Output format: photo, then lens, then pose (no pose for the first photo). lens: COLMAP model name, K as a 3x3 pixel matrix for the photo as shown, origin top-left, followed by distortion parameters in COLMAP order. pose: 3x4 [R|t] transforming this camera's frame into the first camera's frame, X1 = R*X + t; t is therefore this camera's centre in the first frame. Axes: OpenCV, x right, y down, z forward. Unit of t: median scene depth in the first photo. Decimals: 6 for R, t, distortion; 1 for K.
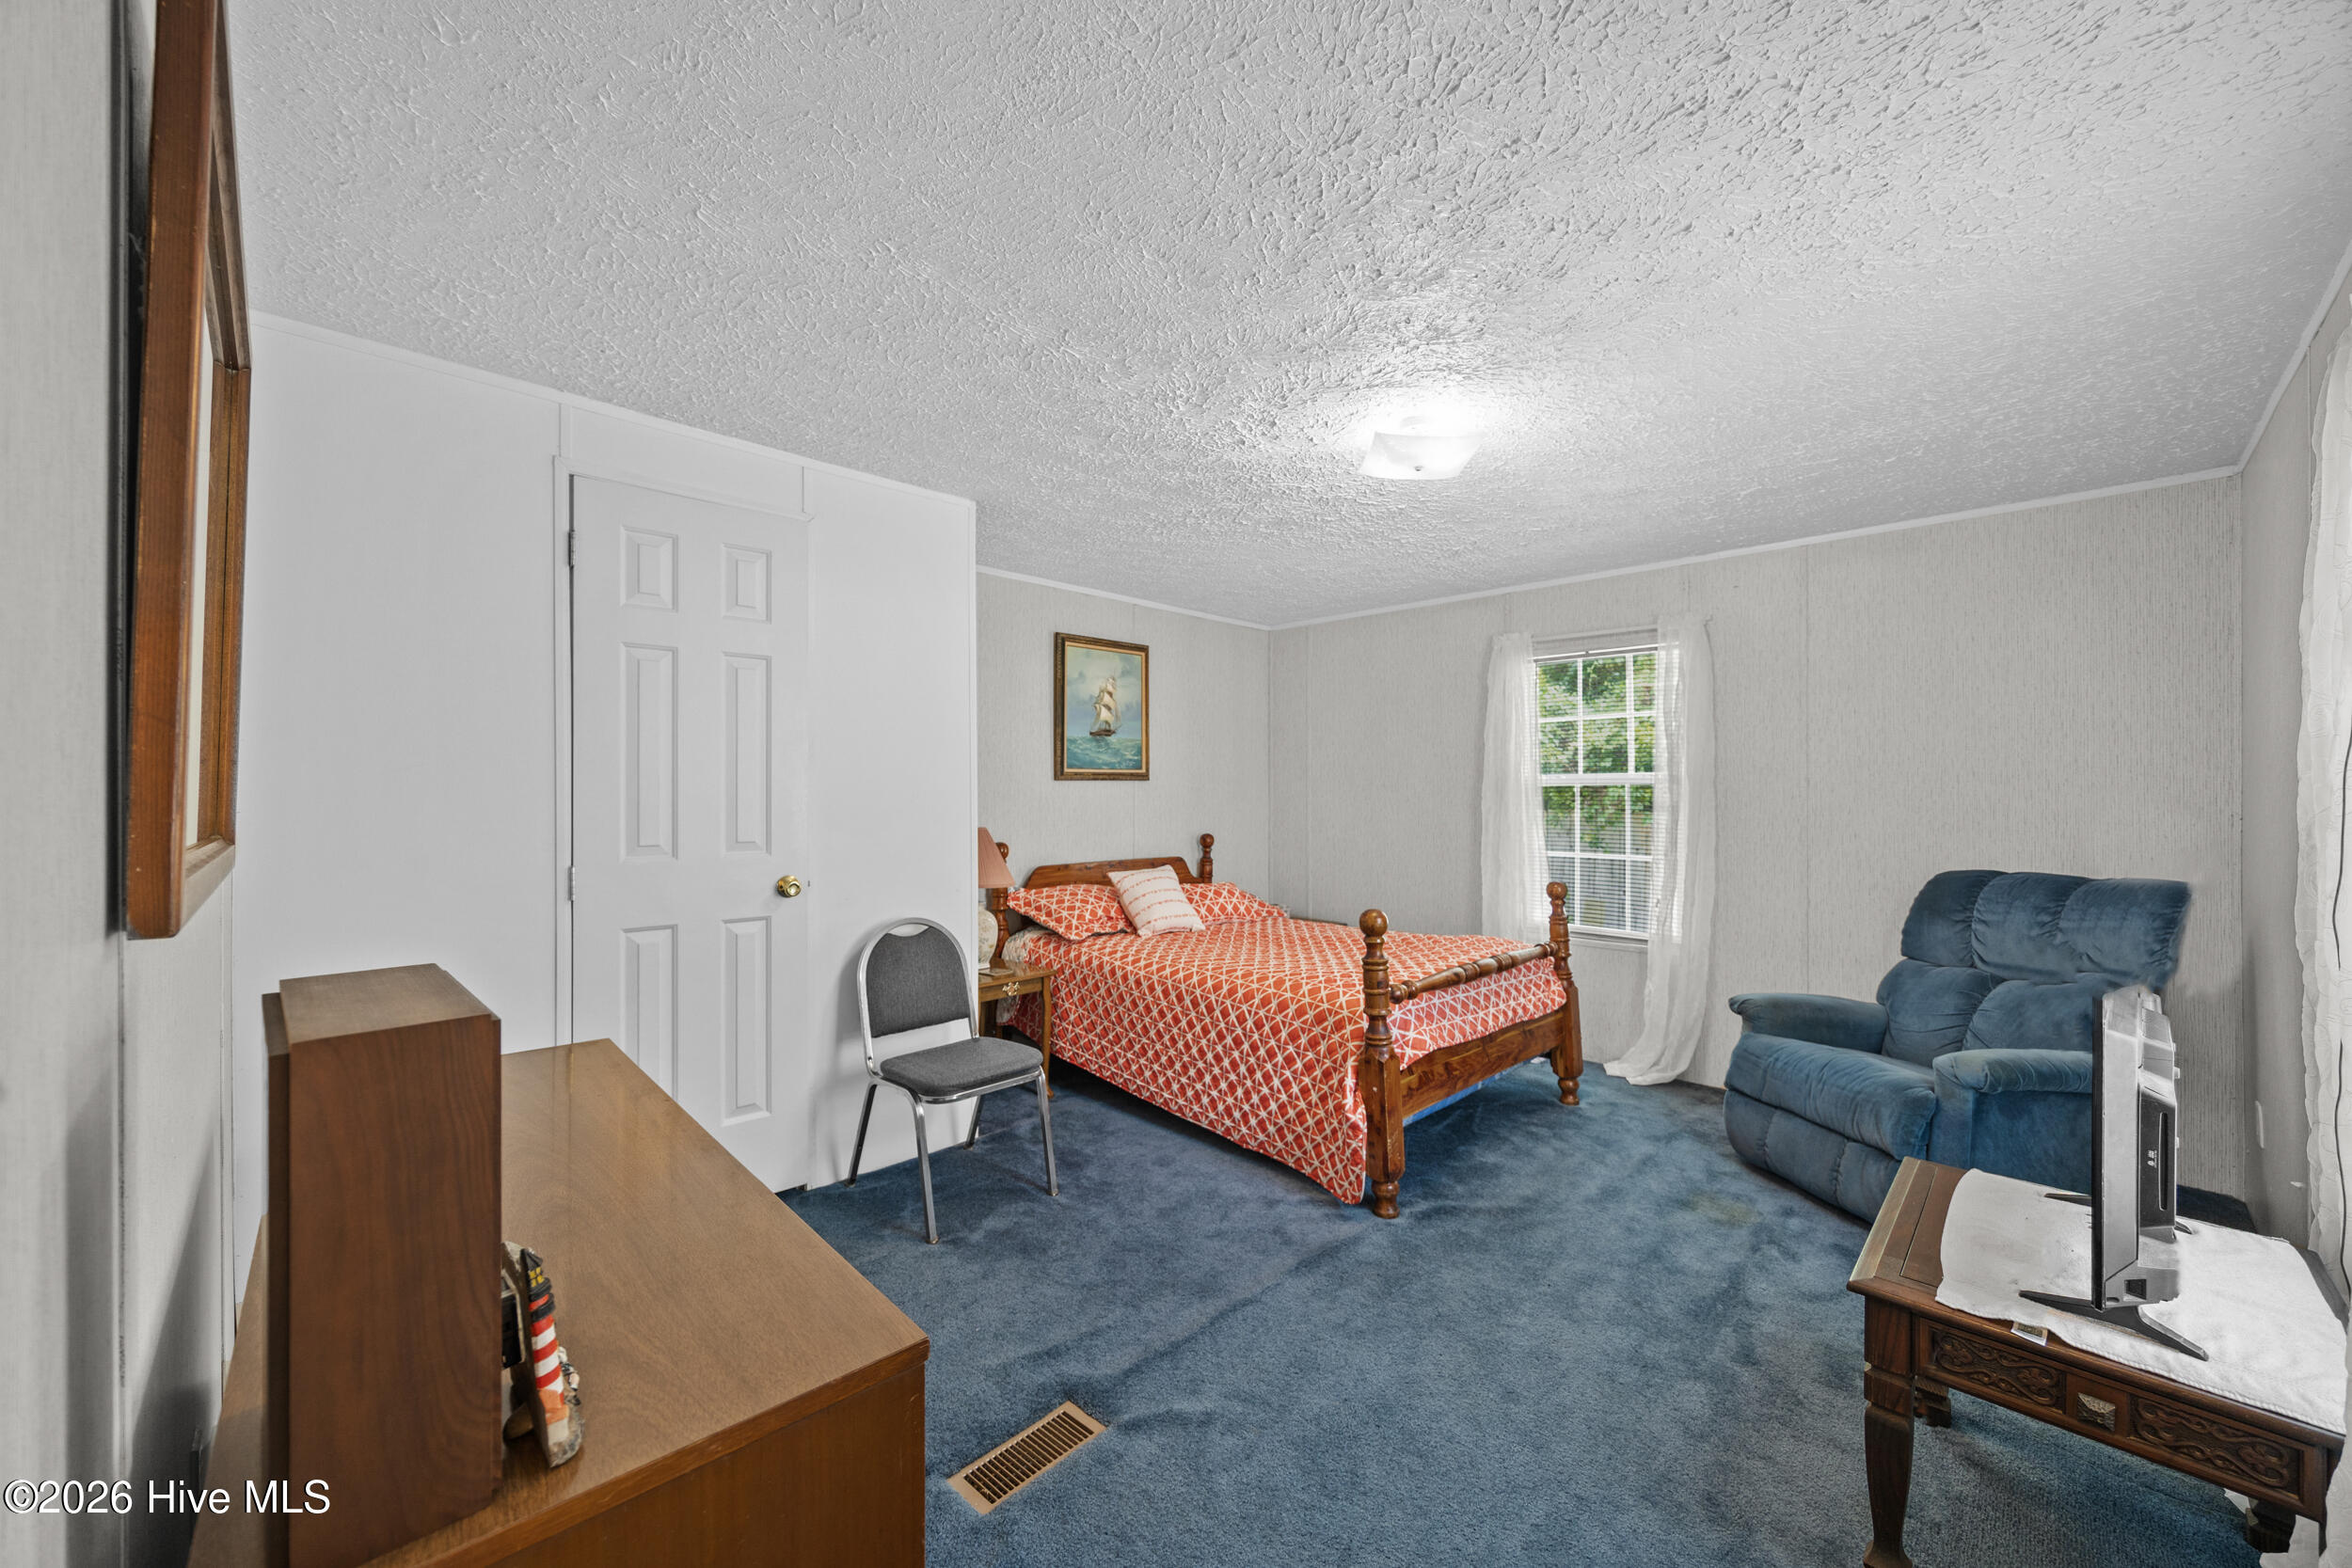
lens RADIAL K [[899.1, 0, 1160.0], [0, 899.1, 784.6], [0, 0, 1]] dist [-0.001663, 0.000059]
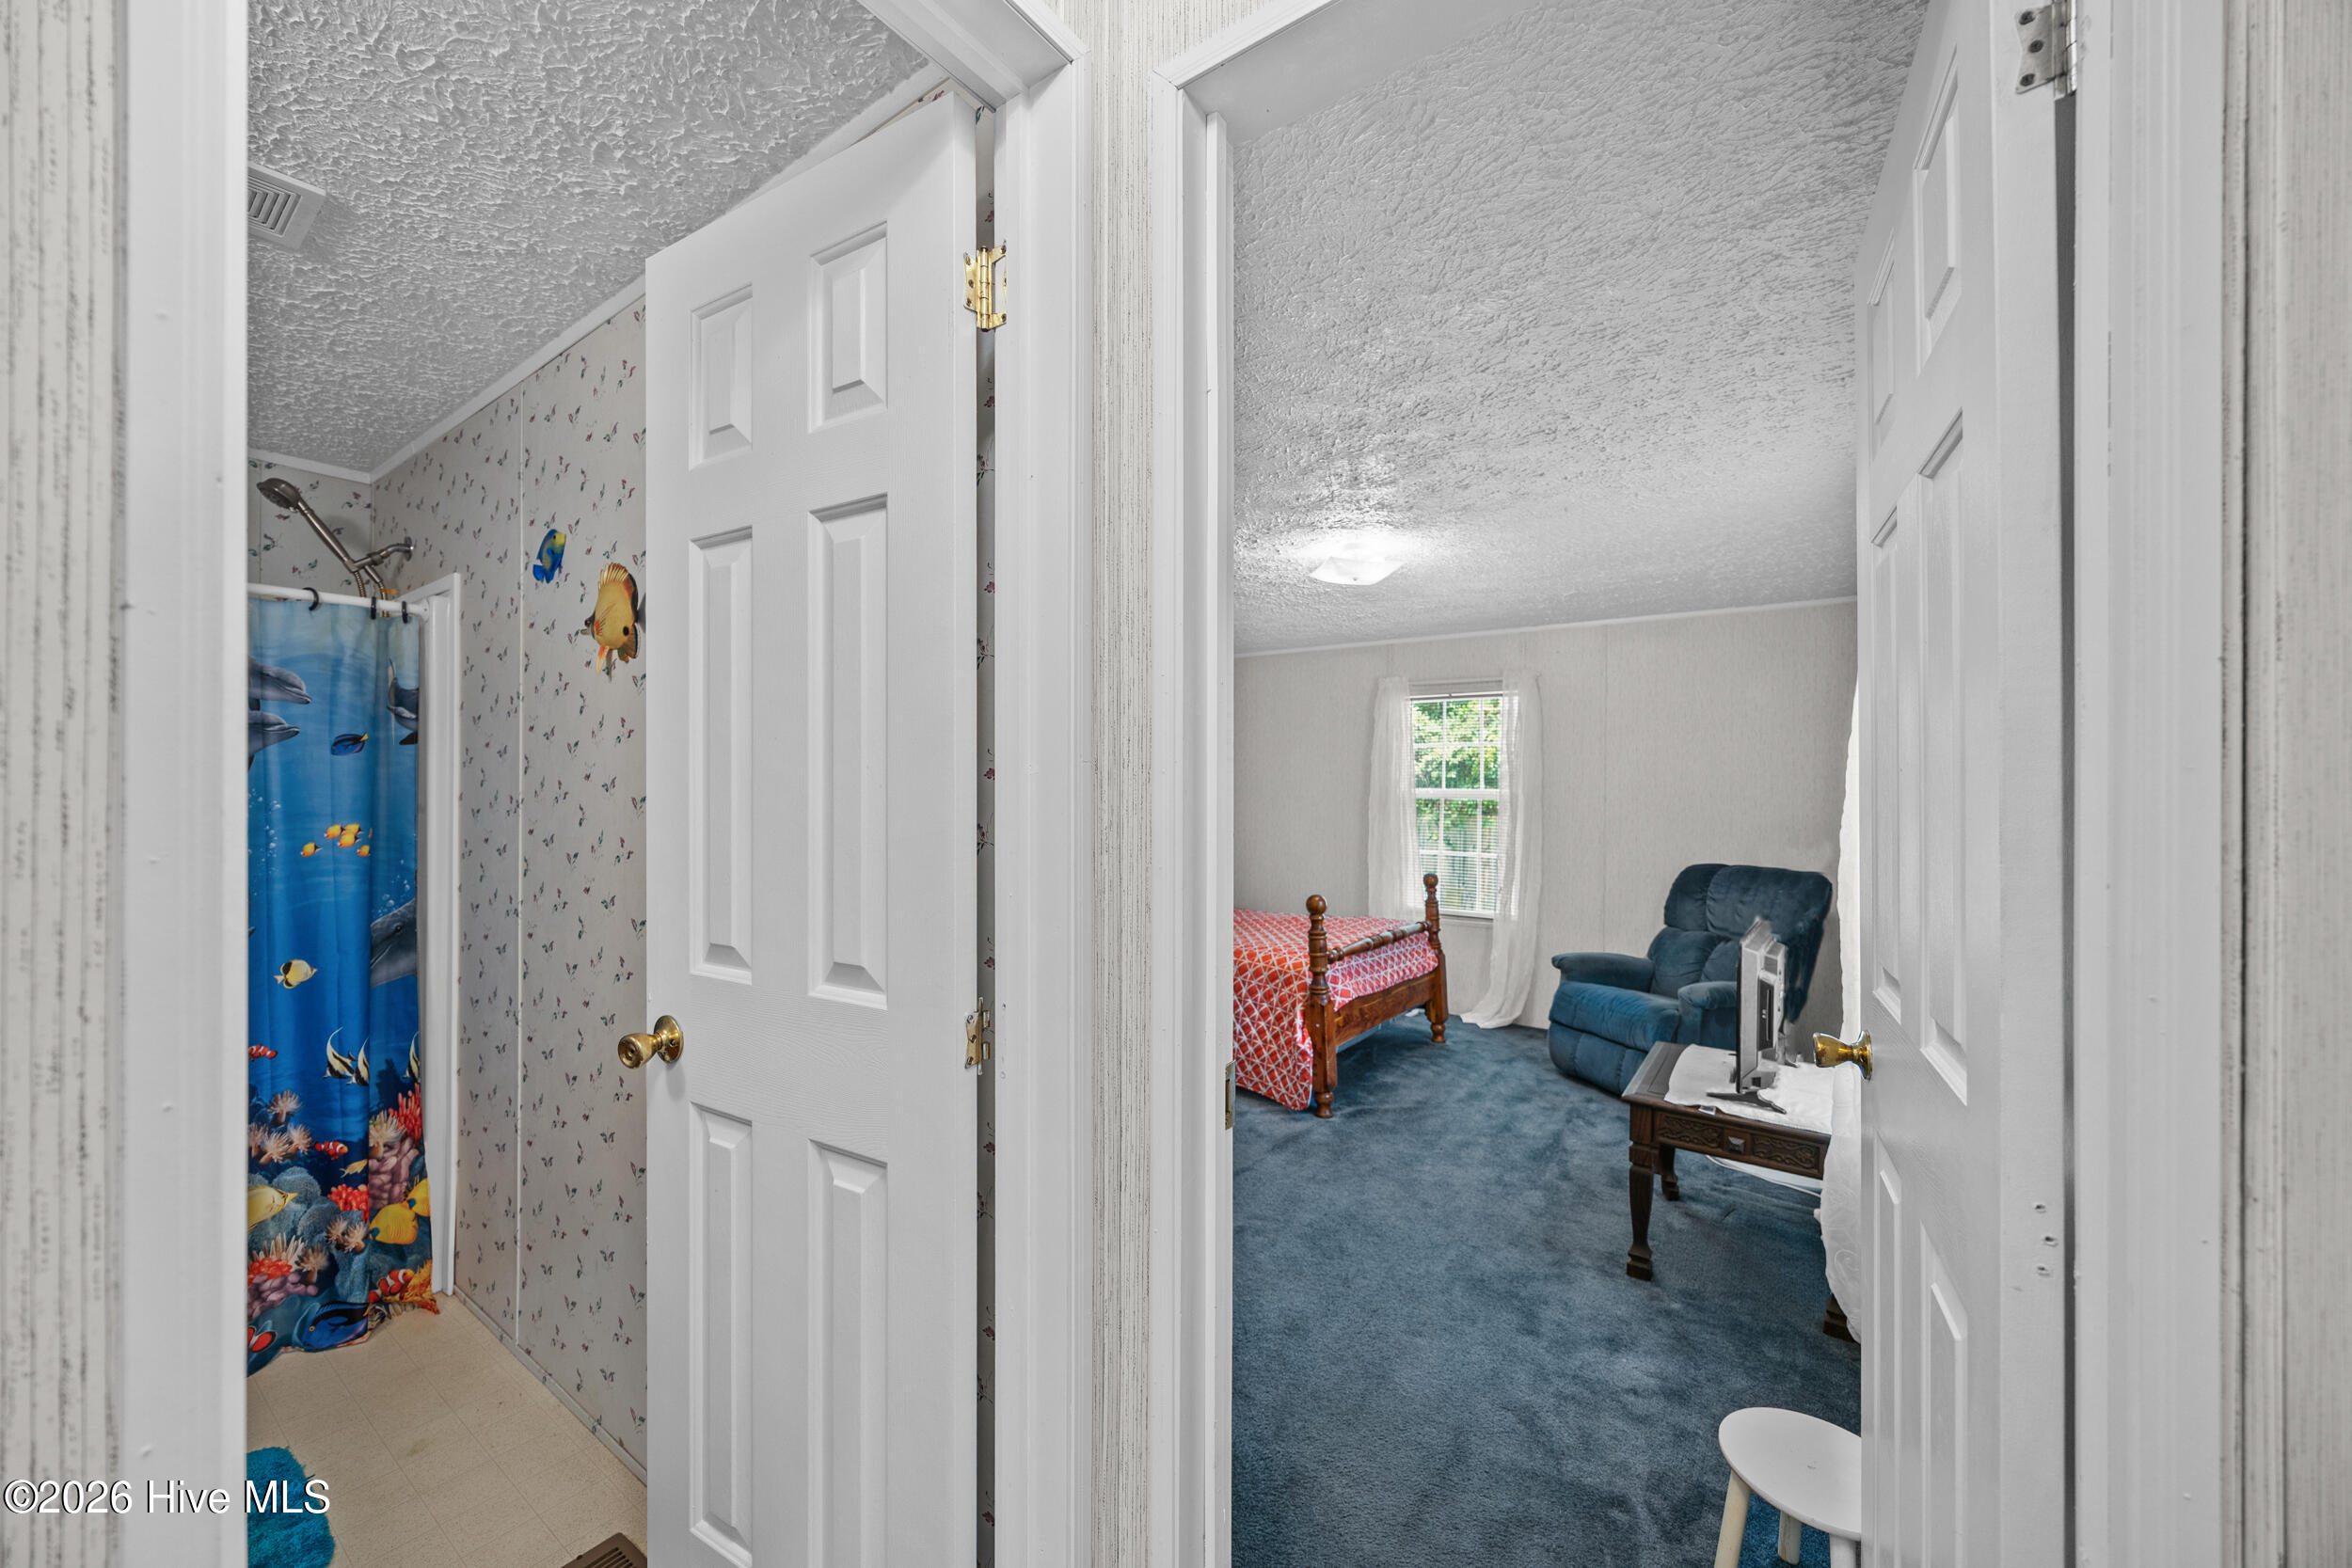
lens RADIAL K [[899.1, 0, 1163.5], [0, 899.1, 786.6], [0, 0, 1]] dist [-0.001663, 0.000059]
pose [[0.986083, 0.007797, 0.166071, -0.228011], [-0.008778, 0.999948, 0.005170, -0.032270], [-0.166022, -0.006556, 0.986100, -0.319534]]
